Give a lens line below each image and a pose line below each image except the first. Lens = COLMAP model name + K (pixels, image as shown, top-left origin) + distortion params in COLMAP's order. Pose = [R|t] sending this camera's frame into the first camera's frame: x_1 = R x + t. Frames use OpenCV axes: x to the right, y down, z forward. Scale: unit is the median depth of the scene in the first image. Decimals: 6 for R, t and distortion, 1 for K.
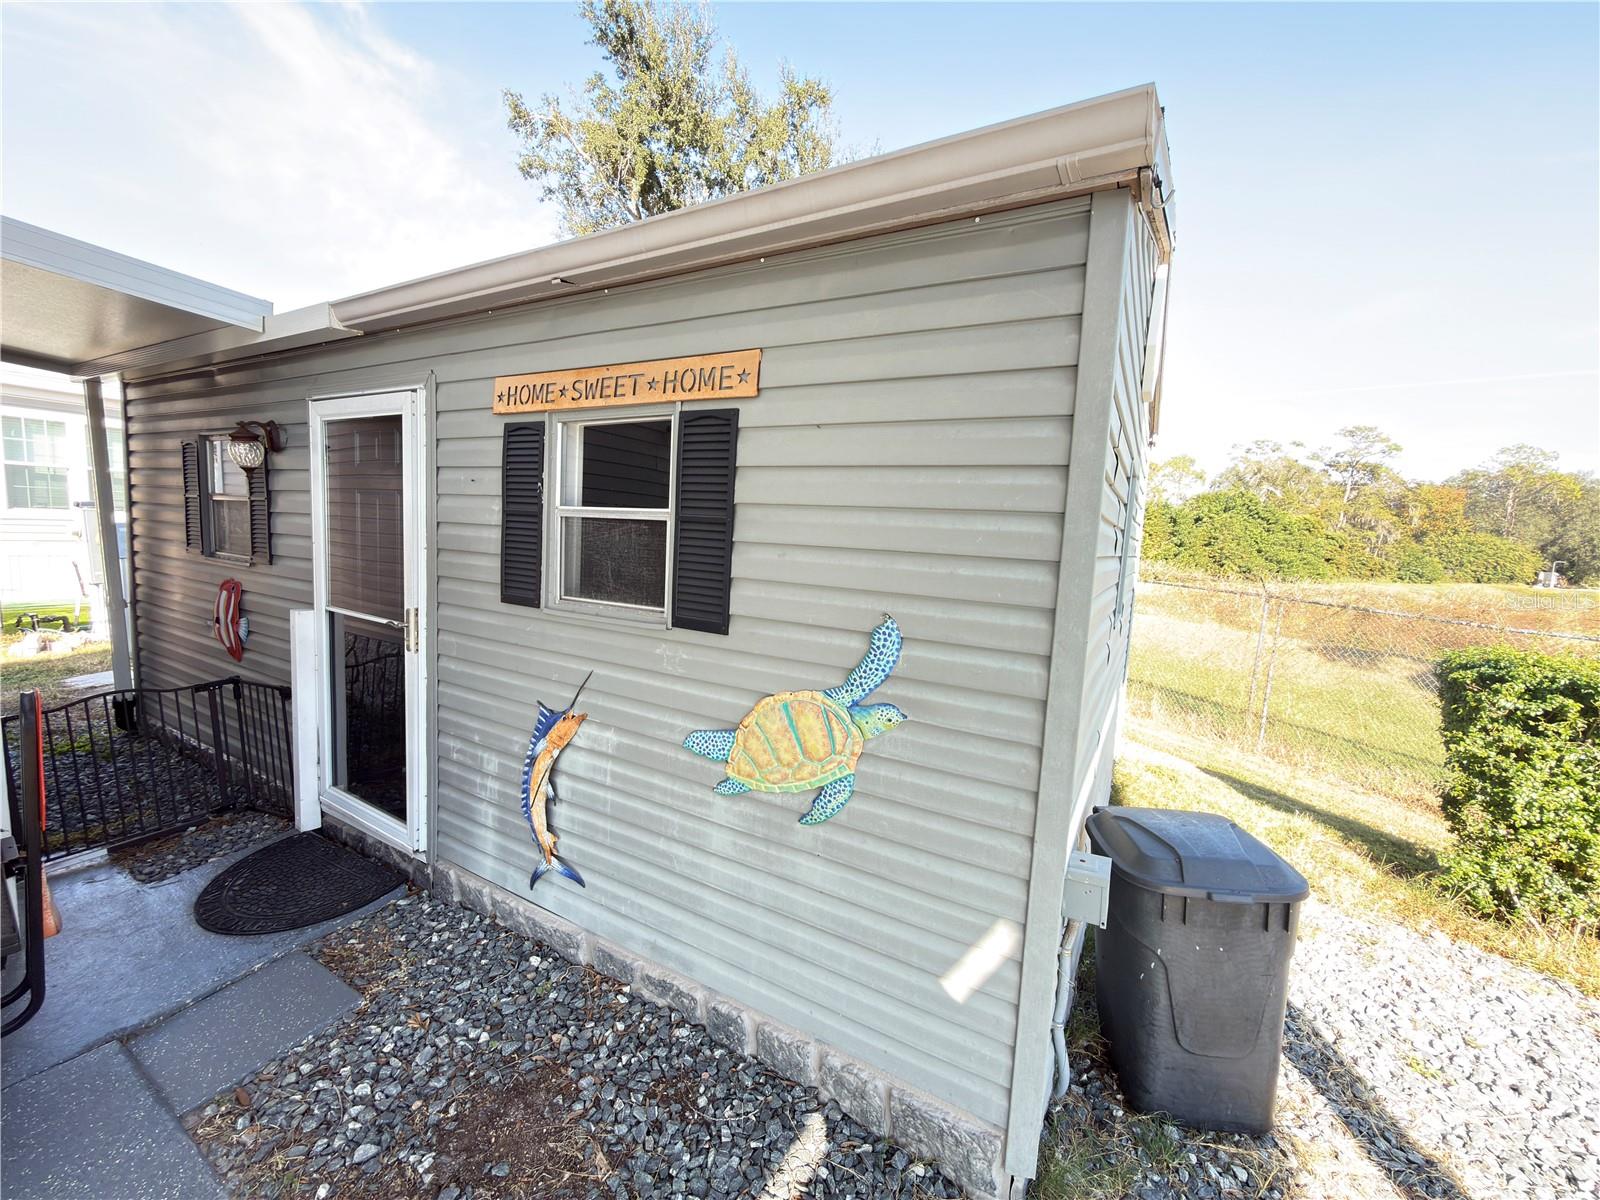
lens RADIAL K [[637.7, 0, 800.5], [0, 637.7, 598.6], [0, 0, 1]] dist [-0.000129, -0.000623]
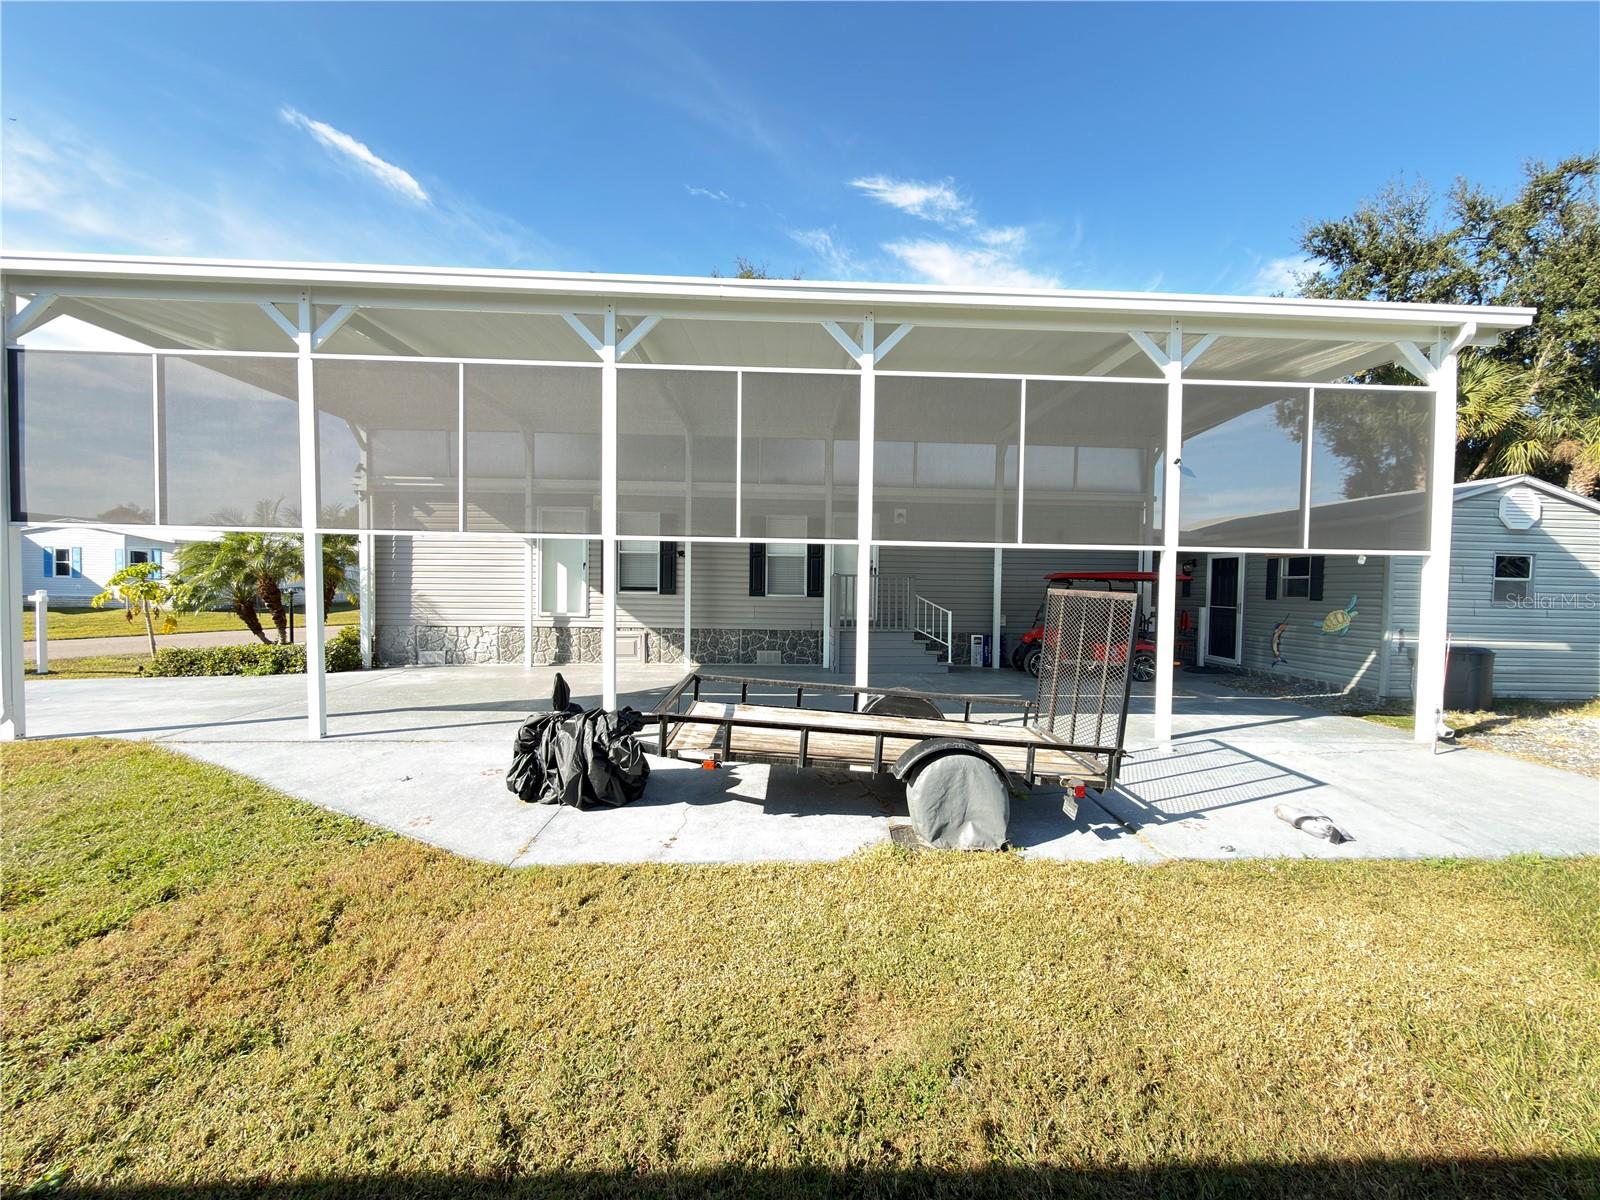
lens RADIAL K [[637.7, 0, 799.6], [0, 637.7, 601.9], [0, 0, 1]] dist [-0.000129, -0.000623]
pose [[0.541303, -0.021135, -0.840562, 1.386923], [-0.076060, 0.994355, -0.073983, 0.554930], [0.837380, 0.103980, 0.536640, -3.784184]]
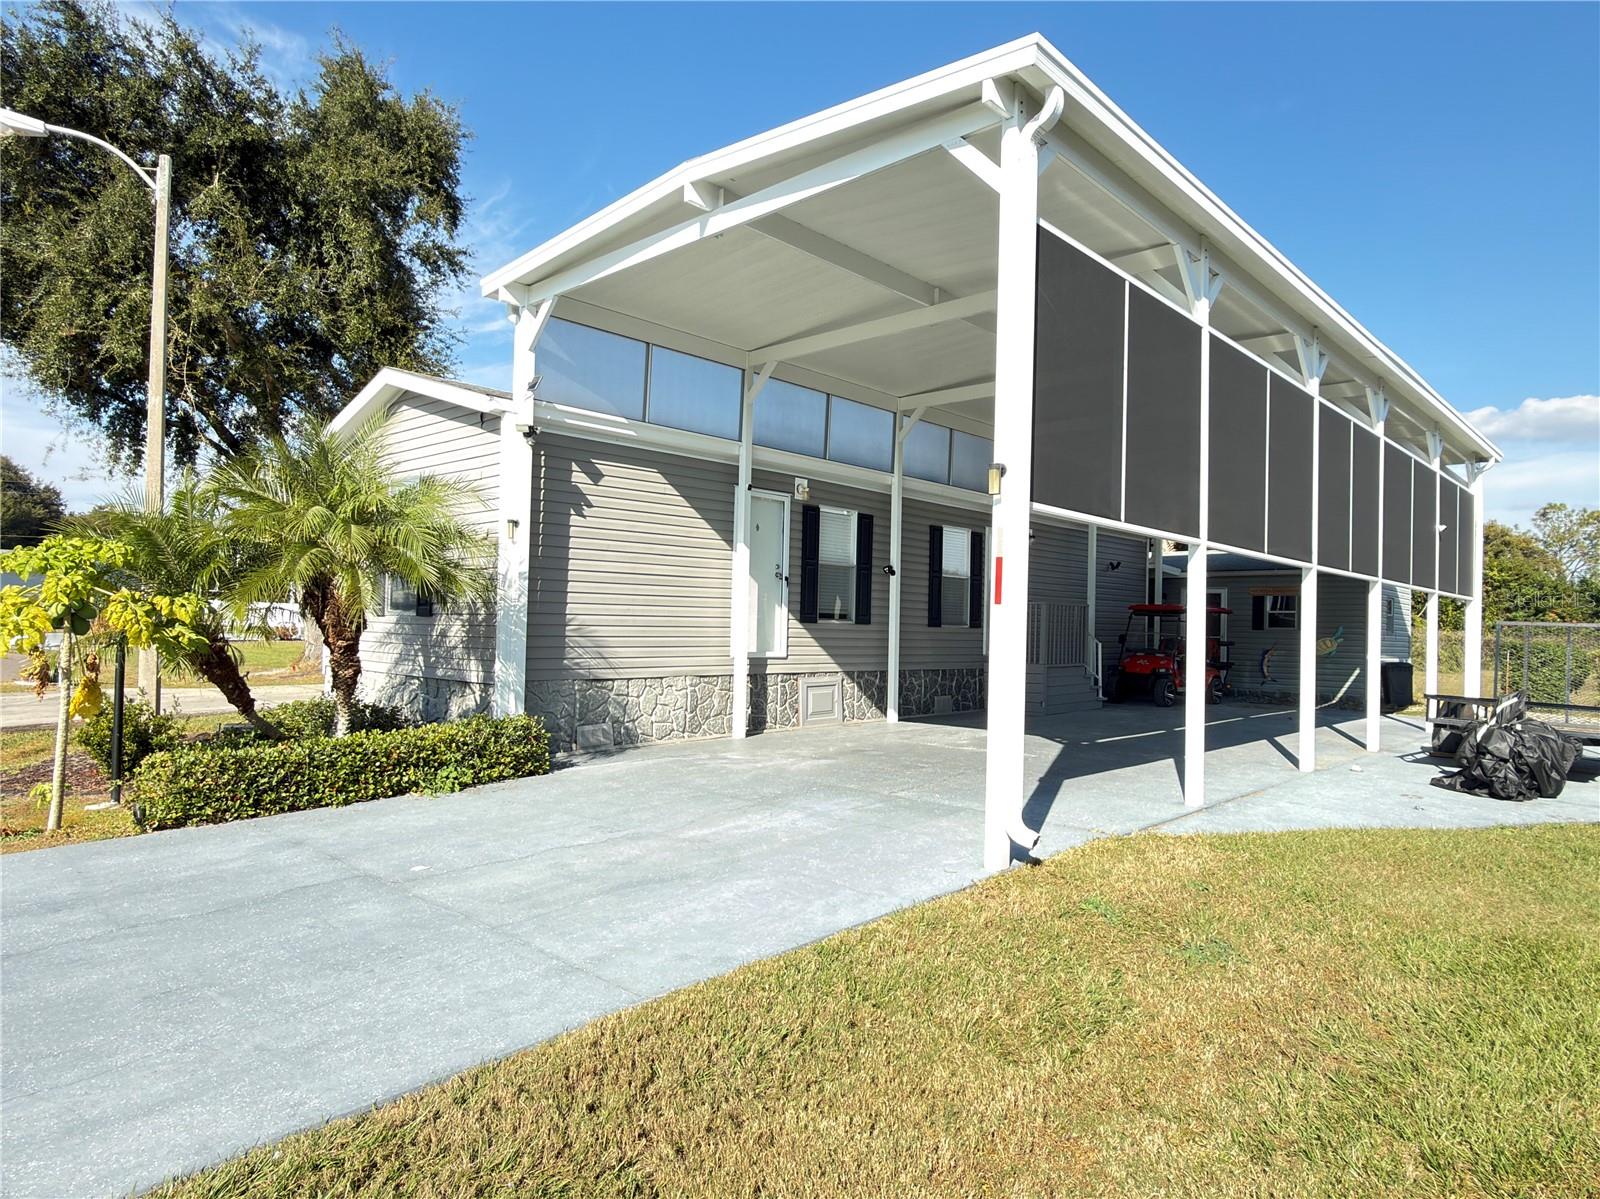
lens RADIAL K [[988.5, 0, 800.1], [0, 988.5, 596.2], [0, 0, 1]] dist [-0.006281, -0.000159]
pose [[0.975955, -0.035415, -0.215076, -2.205145], [0.004142, 0.989548, -0.144147, 0.830582], [0.217933, 0.139790, 0.965901, -7.187175]]
